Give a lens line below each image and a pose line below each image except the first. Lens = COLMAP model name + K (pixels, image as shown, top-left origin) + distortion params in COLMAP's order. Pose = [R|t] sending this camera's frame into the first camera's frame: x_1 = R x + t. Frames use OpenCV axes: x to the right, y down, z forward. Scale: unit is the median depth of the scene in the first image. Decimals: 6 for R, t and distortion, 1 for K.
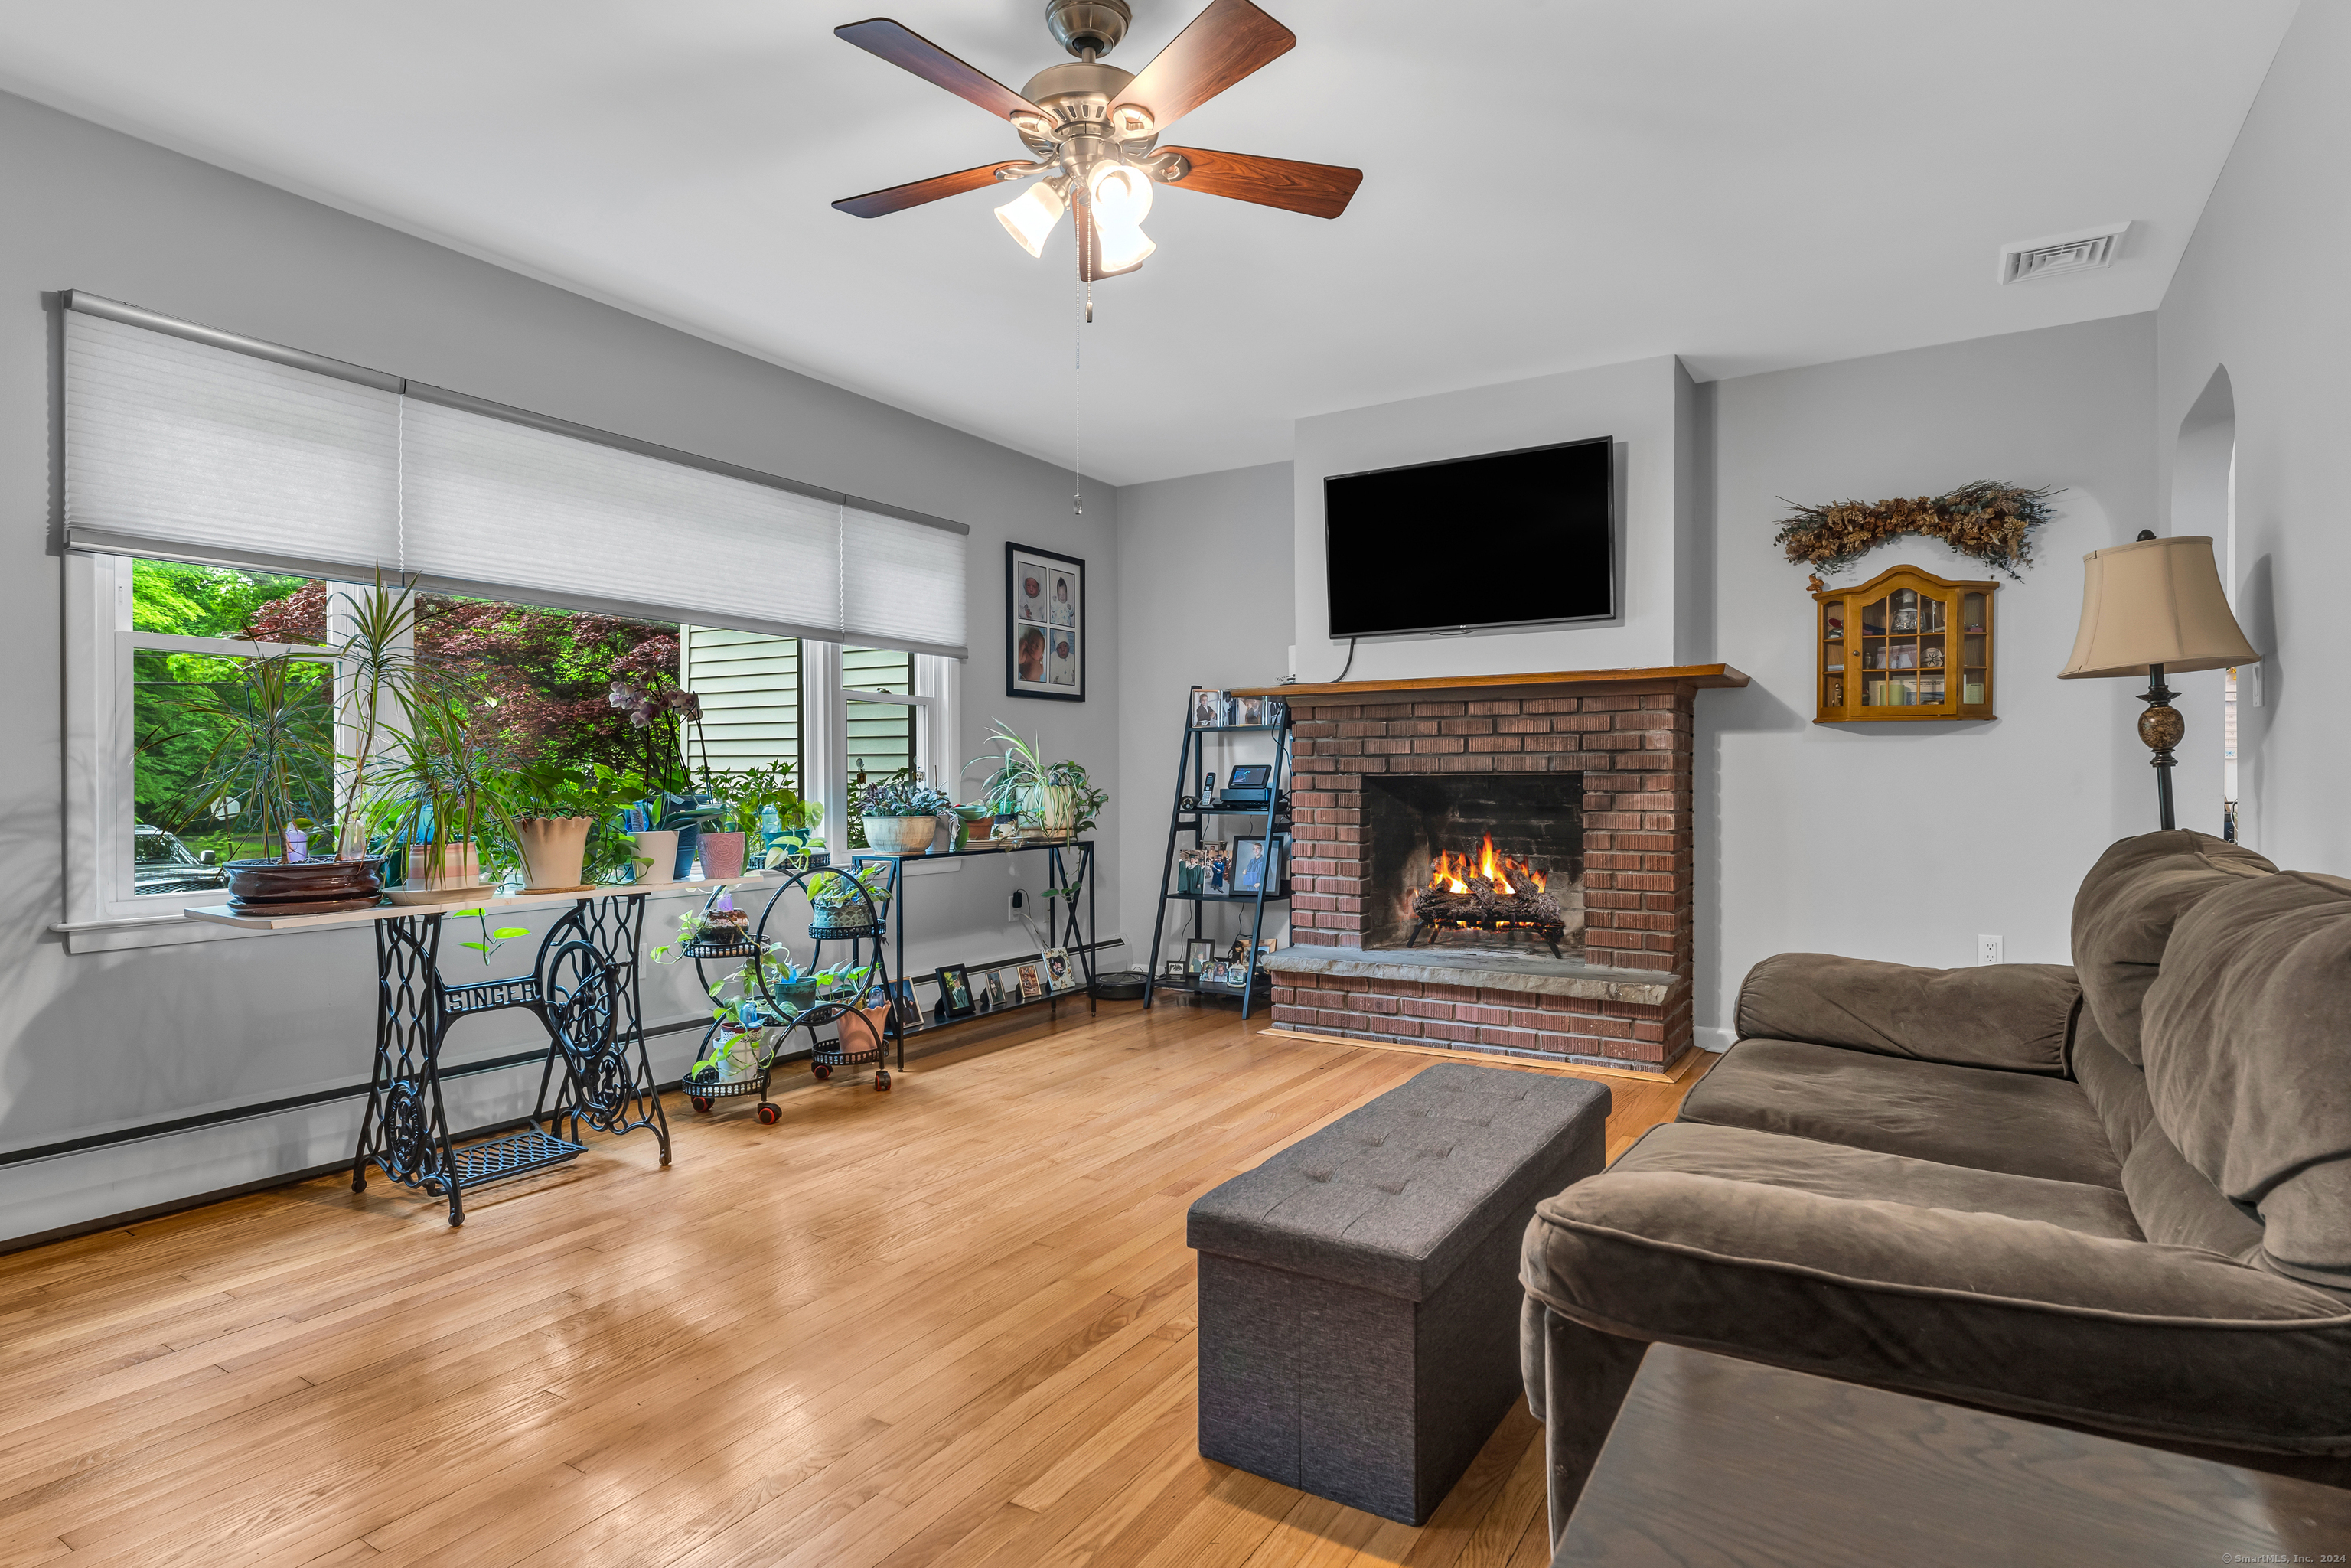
lens RADIAL K [[1232.2, 0, 1179.3], [0, 1232.2, 779.5], [0, 0, 1]] dist [0.007401, -0.000123]
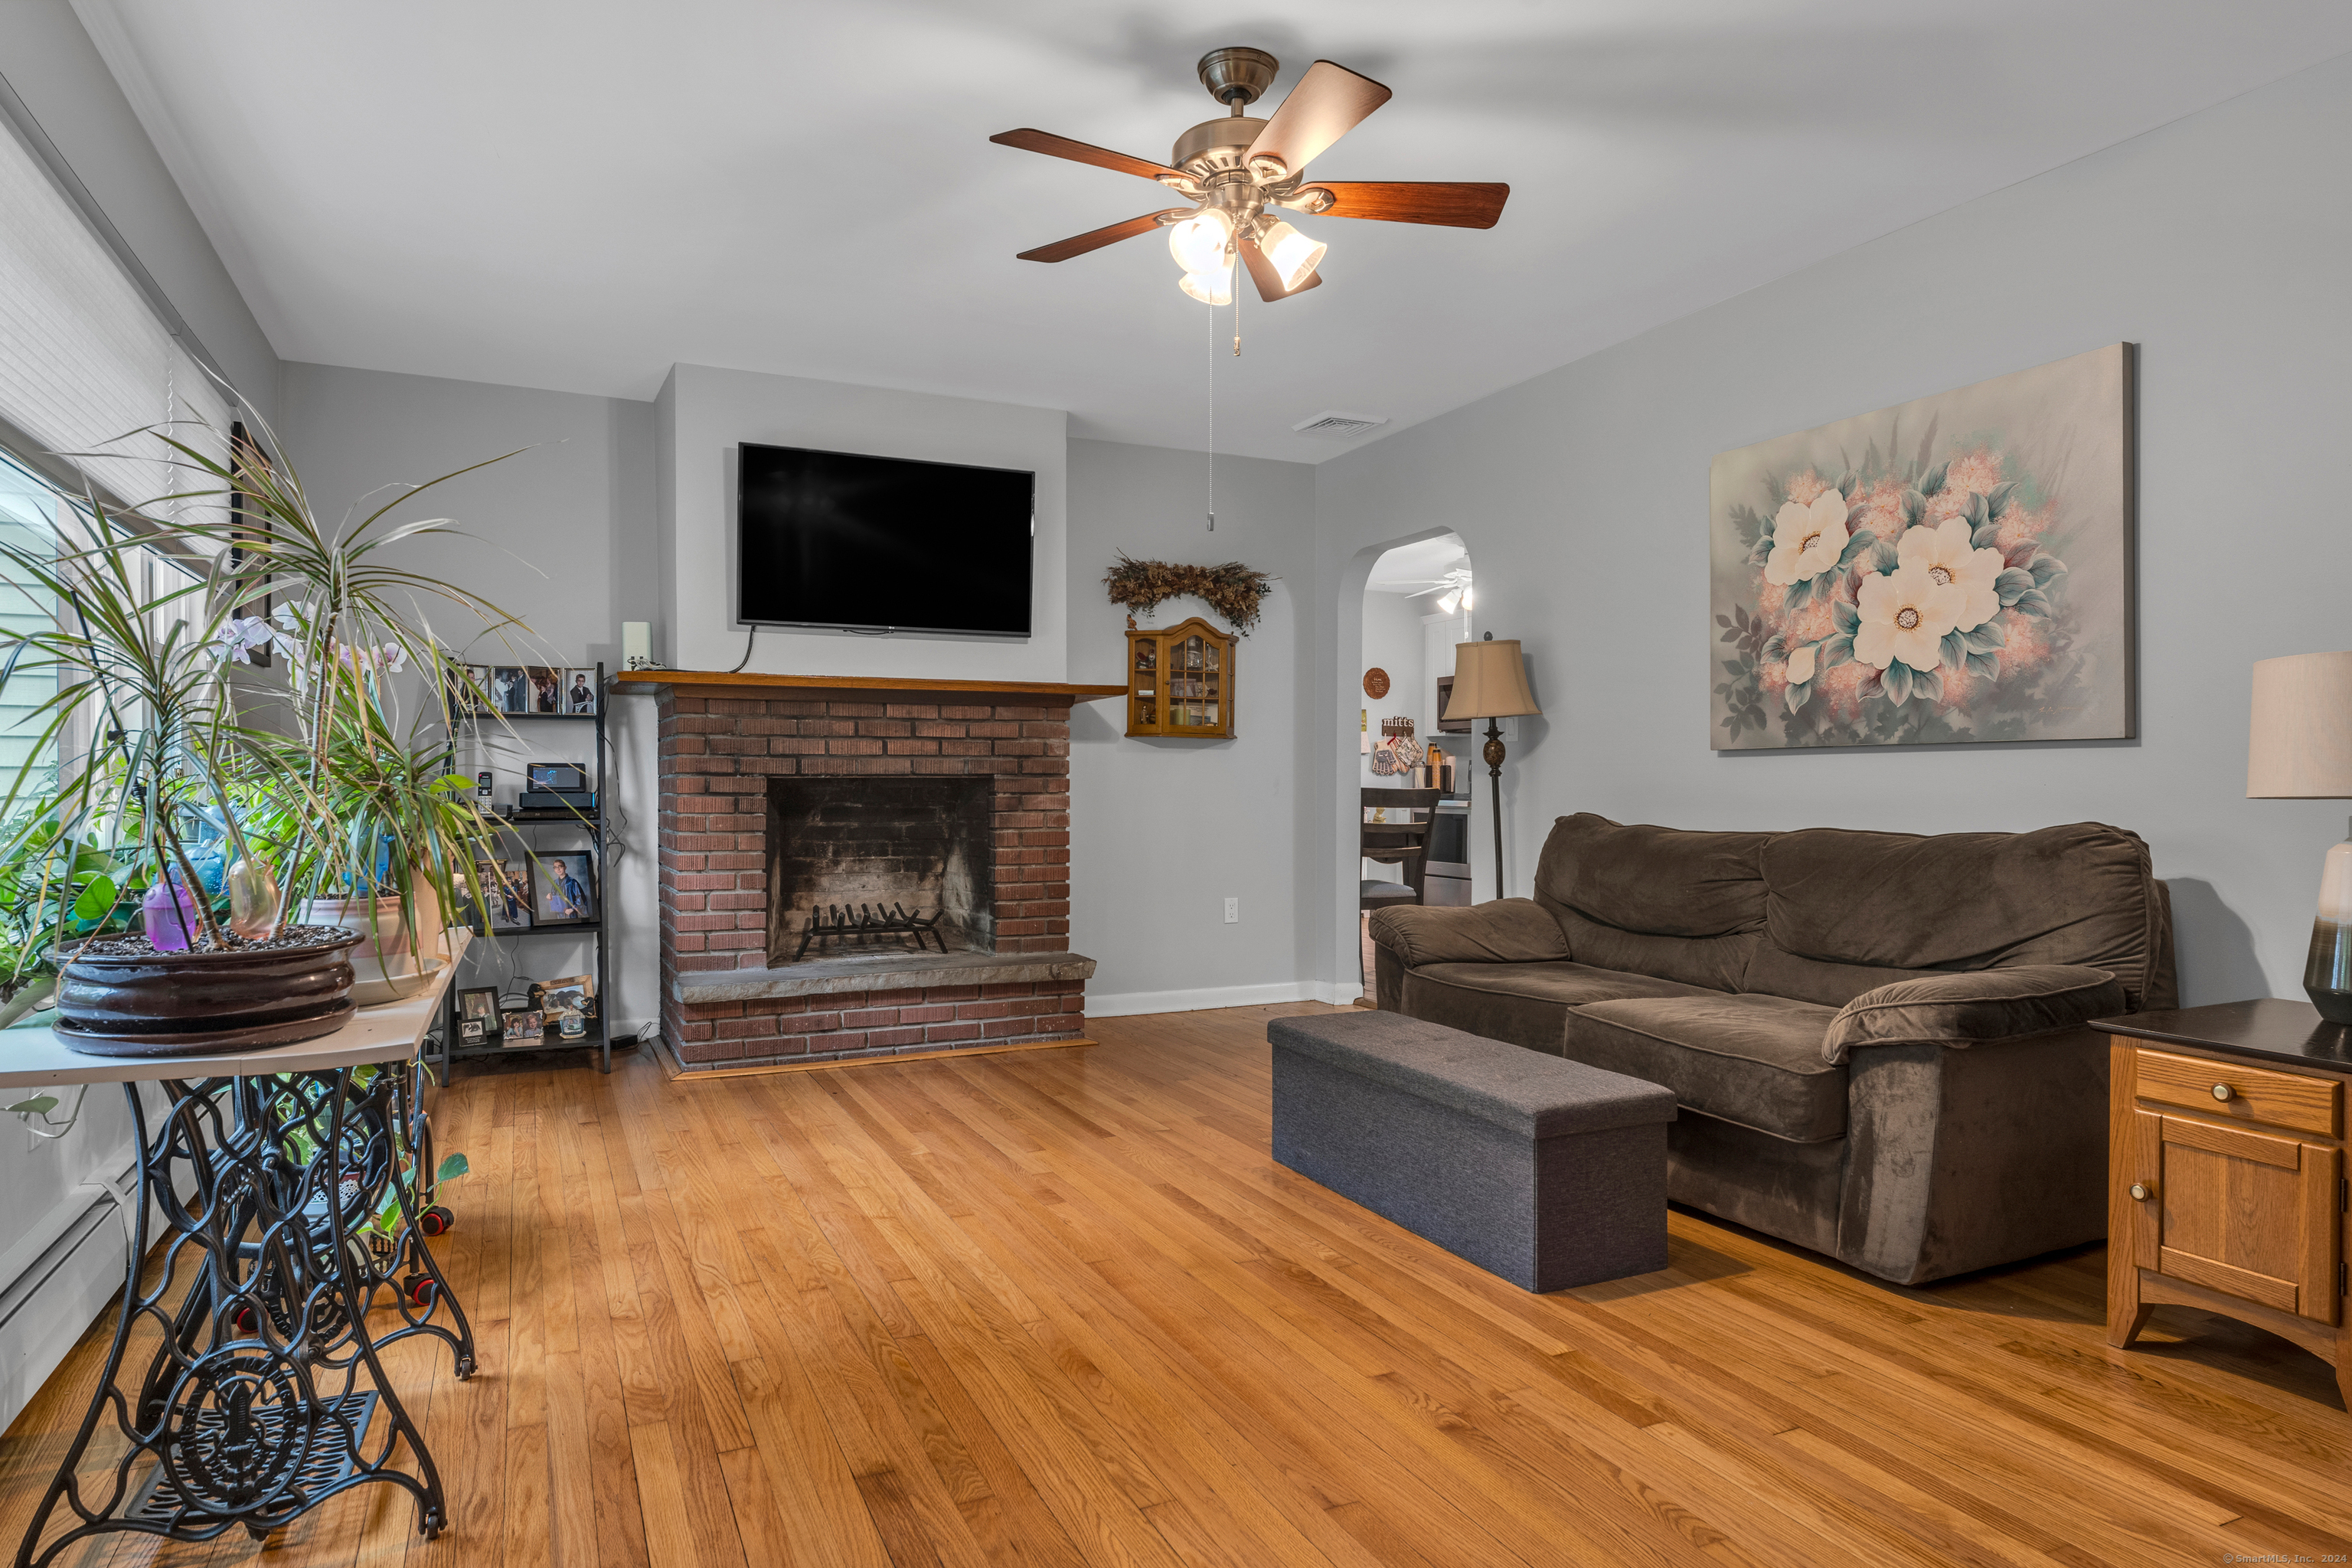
lens RADIAL K [[1371.0, 0, 1174.7], [0, 1371.0, 787.0], [0, 0, 1]] dist [0.002655, -0.000737]
pose [[0.552516, -0.002326, 0.833499, -0.585845], [-0.003690, 0.999979, 0.005237, -0.002747], [-0.833494, -0.005969, 0.552496, 0.209154]]
